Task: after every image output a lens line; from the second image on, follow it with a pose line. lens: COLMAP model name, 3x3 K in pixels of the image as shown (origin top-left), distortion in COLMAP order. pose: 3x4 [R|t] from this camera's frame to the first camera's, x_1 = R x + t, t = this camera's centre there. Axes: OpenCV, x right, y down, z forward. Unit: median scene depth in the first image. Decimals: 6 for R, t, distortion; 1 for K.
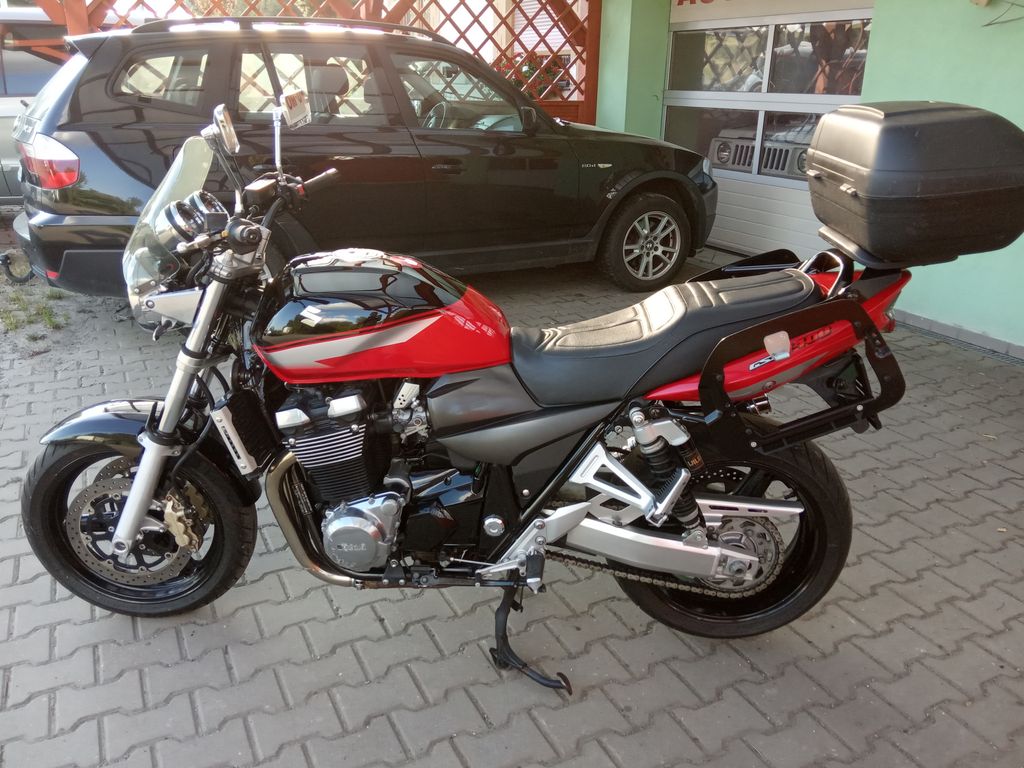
lens RADIAL K [[819.1, 0, 512.0], [0, 819.1, 384.0], [0, 0, 1]] dist [0.035272, -0.005573]
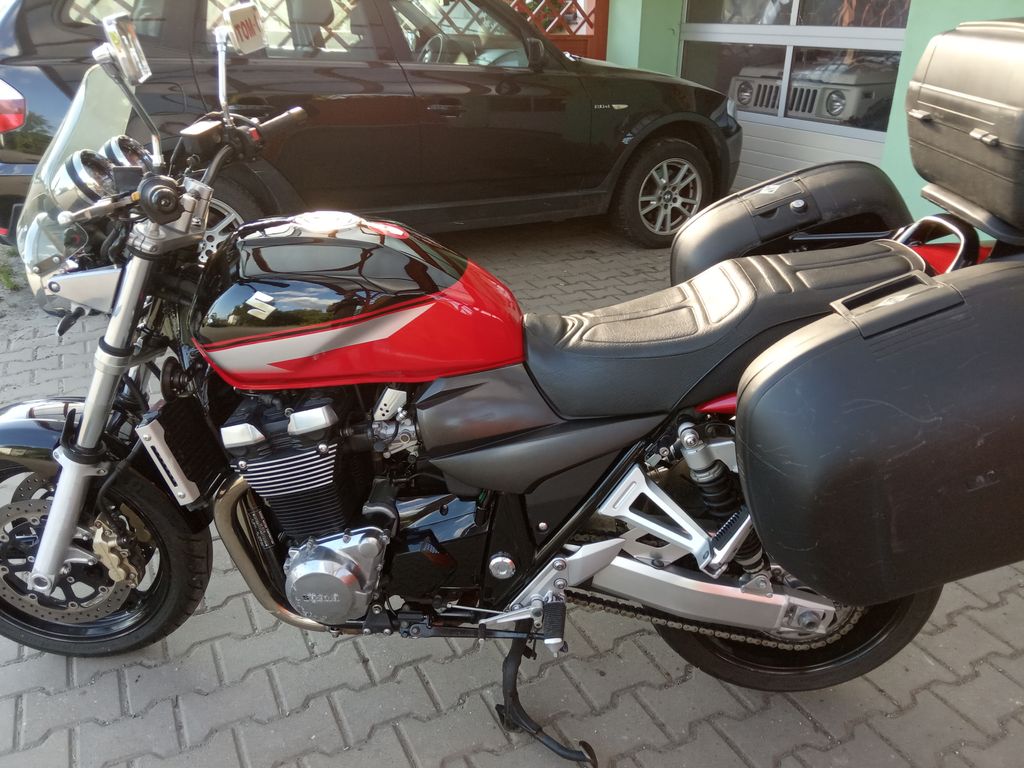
lens RADIAL K [[825.2, 0, 509.0], [0, 825.2, 386.4], [0, 0, 1]] dist [0.038021, -0.047307]
pose [[0.999992, 0.002233, -0.003204, -0.012143], [-0.002022, 0.997930, 0.064272, -0.048182], [0.003341, -0.064265, 0.997927, 0.197645]]
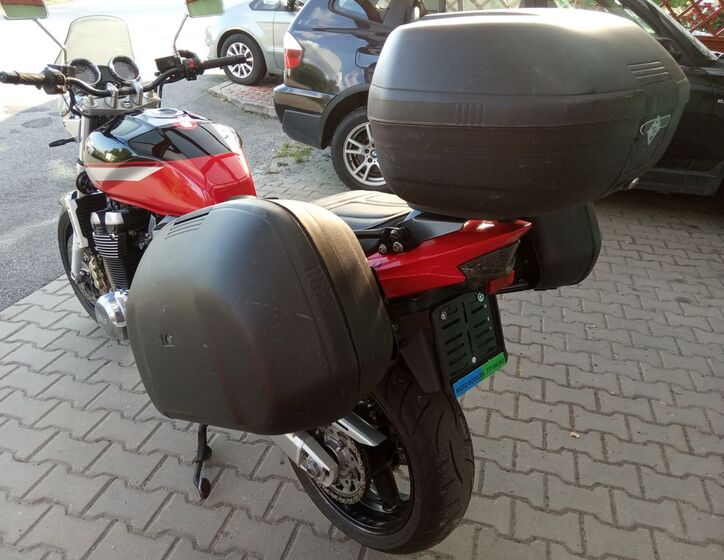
lens RADIAL K [[600.9, 0, 364.8], [0, 600.9, 277.9], [0, 0, 1]] dist [0.055369, -0.081995]
pose [[0.754568, 0.297828, -0.584744, 0.641662], [-0.267993, 0.953240, 0.139689, -0.115267], [0.599004, 0.051302, 0.799101, 0.391003]]
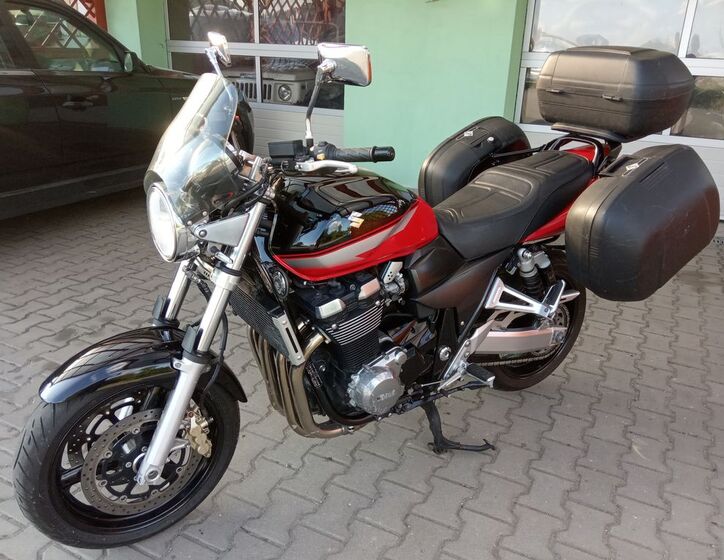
lens RADIAL K [[600.9, 0, 364.8], [0, 600.9, 277.9], [0, 0, 1]] dist [0.055369, -0.081995]
pose [[0.808457, -0.203686, 0.552186, -0.623299], [0.188358, 0.978404, 0.085130, -0.059451], [-0.557600, 0.035185, 0.829364, 0.208613]]
